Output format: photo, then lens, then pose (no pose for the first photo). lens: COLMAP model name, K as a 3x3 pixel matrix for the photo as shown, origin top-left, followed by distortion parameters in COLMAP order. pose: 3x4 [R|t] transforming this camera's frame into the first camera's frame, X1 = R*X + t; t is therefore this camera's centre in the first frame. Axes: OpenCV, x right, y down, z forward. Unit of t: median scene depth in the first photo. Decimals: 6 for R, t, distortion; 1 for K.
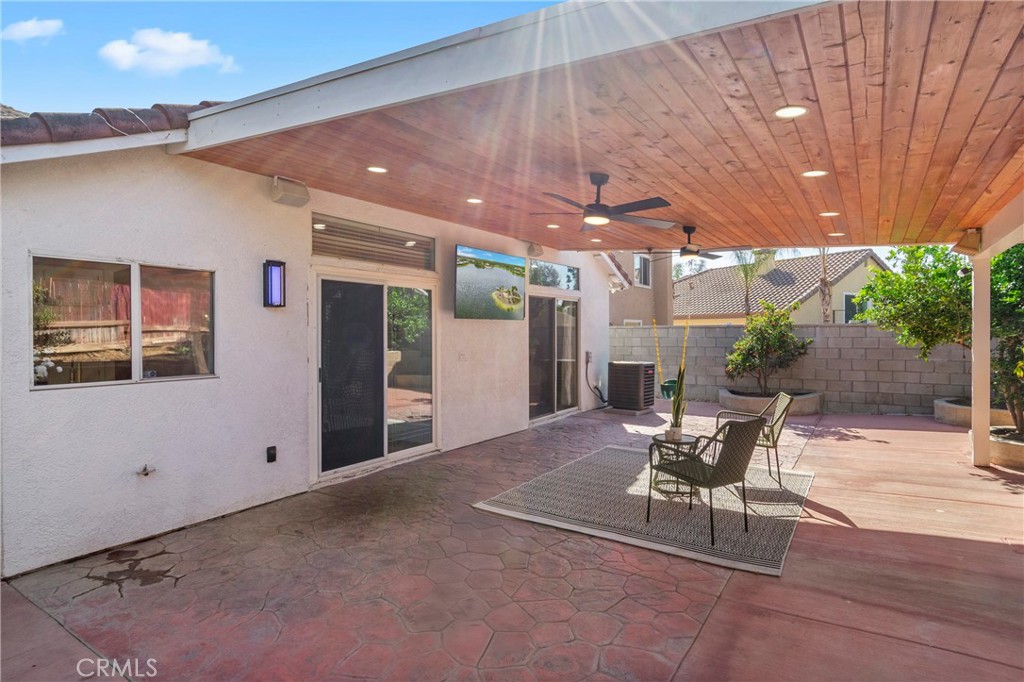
lens RADIAL K [[554.4, 0, 508.9], [0, 554.4, 344.7], [0, 0, 1]] dist [-0.005252, -0.001060]
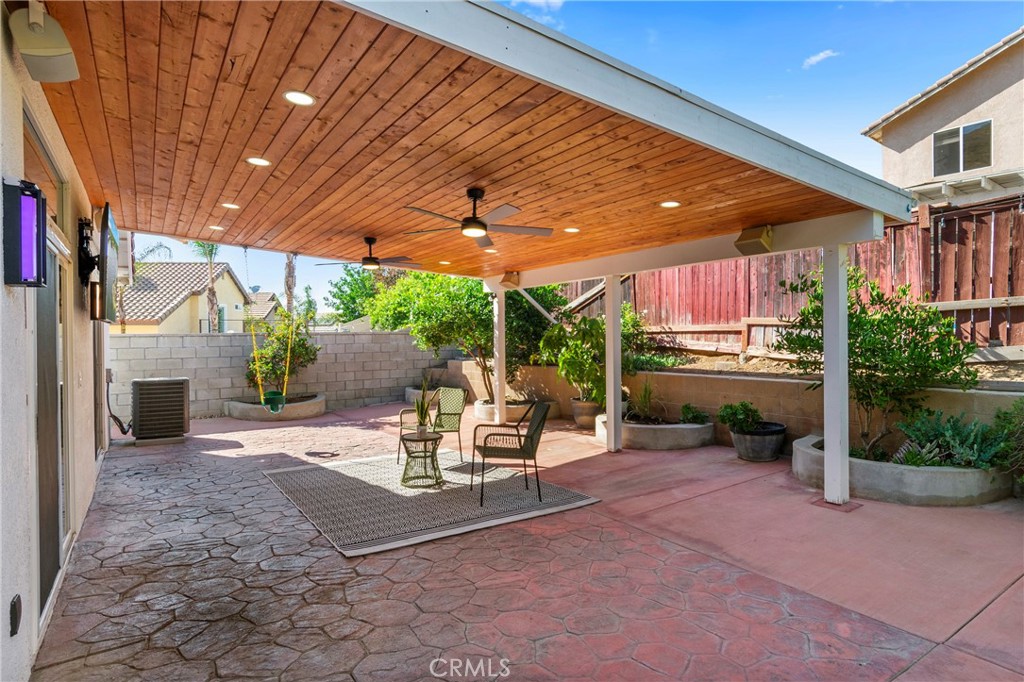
lens RADIAL K [[554.4, 0, 508.9], [0, 554.4, 344.7], [0, 0, 1]] dist [-0.005252, -0.001060]
pose [[0.378850, -0.015016, 0.925336, -0.768332], [0.031703, 0.999492, 0.003240, -0.010048], [-0.924915, 0.028109, 0.379134, 0.511156]]
